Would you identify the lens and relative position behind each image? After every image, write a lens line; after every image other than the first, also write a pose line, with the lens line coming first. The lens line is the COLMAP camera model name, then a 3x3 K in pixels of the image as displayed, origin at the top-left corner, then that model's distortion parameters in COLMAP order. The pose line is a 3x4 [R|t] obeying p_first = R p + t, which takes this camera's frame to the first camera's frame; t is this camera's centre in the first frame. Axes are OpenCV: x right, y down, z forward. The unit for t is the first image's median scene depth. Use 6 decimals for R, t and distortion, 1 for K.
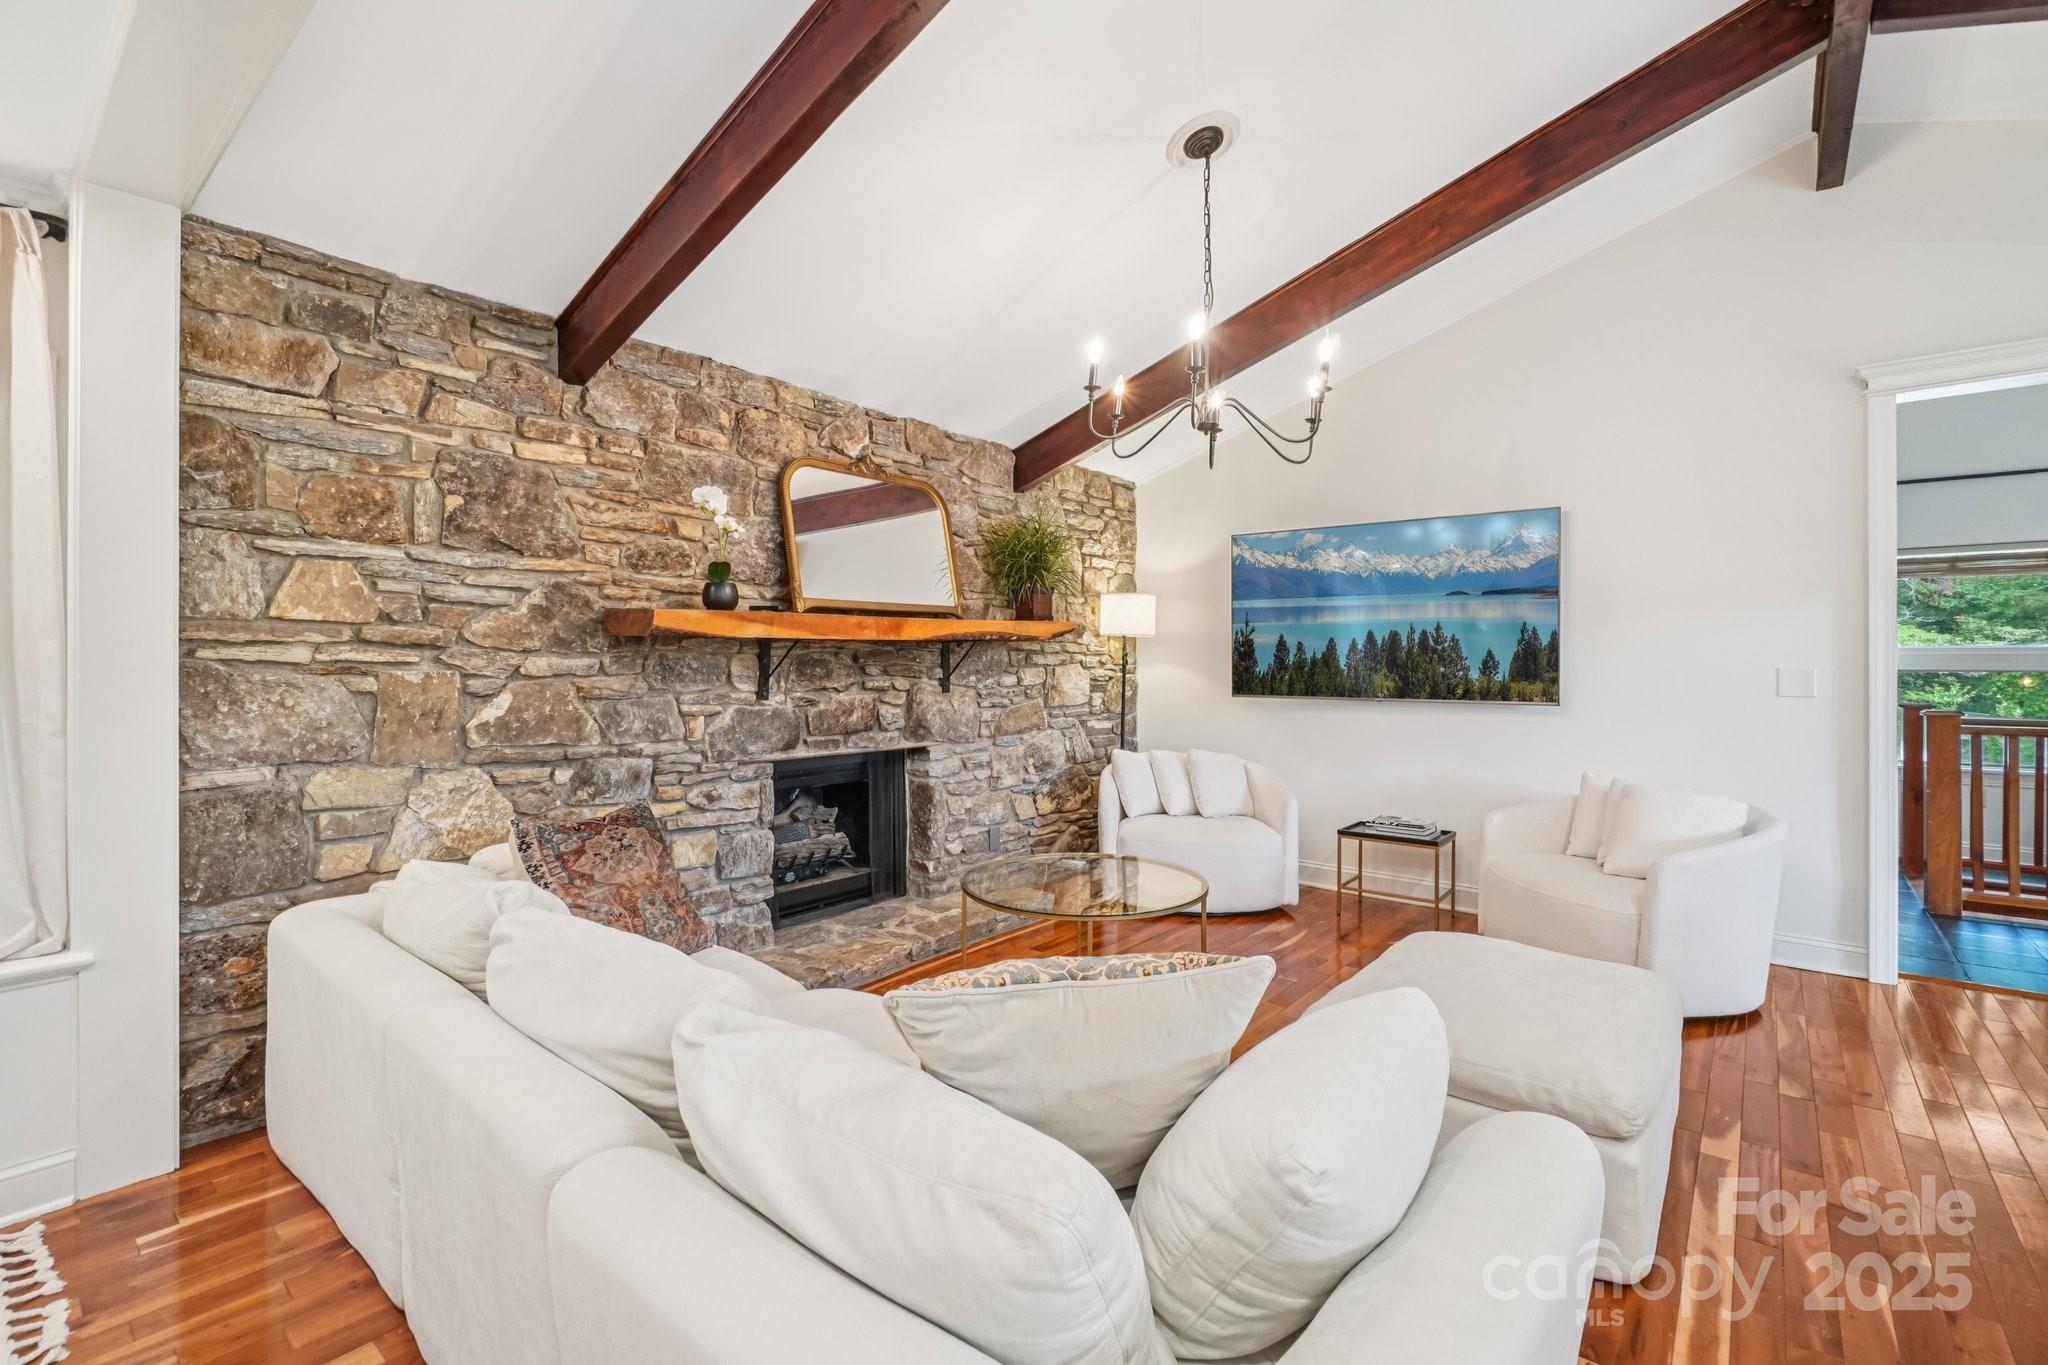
lens RADIAL K [[887.8, 0, 1028.9], [0, 887.8, 661.5], [0, 0, 1]] dist [-0.034885, 0.010011]
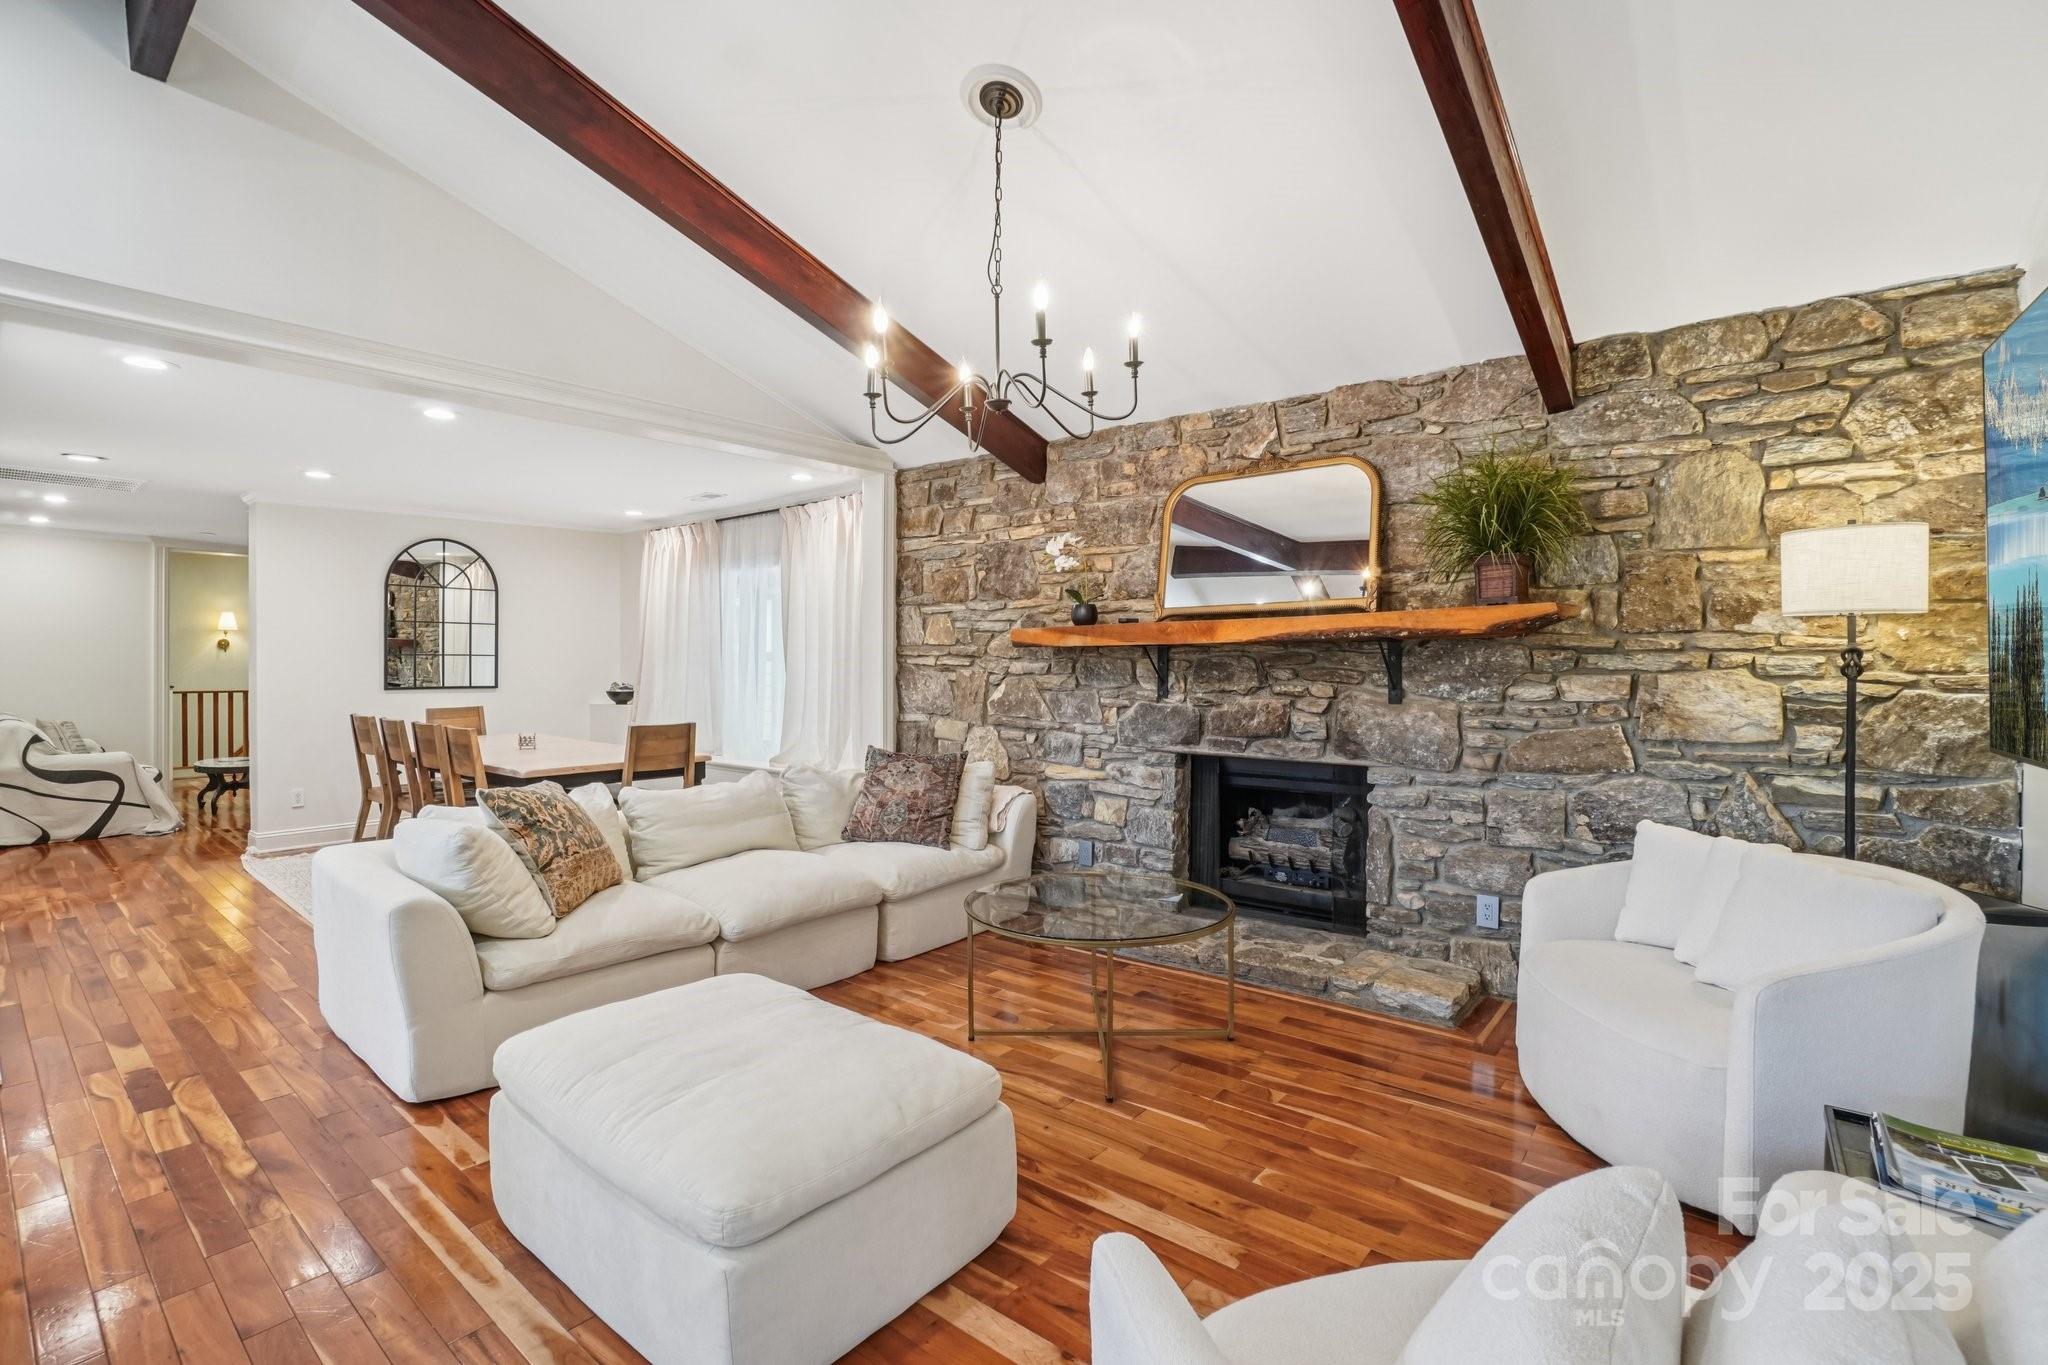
lens RADIAL K [[887.8, 0, 1037.5], [0, 887.8, 670.9], [0, 0, 1]] dist [-0.034885, 0.010011]
pose [[0.034081, 0.003576, -0.999413, 0.871042], [-0.003037, 0.999989, 0.003474, 0.004355], [0.999414, 0.002917, 0.034091, 0.805752]]
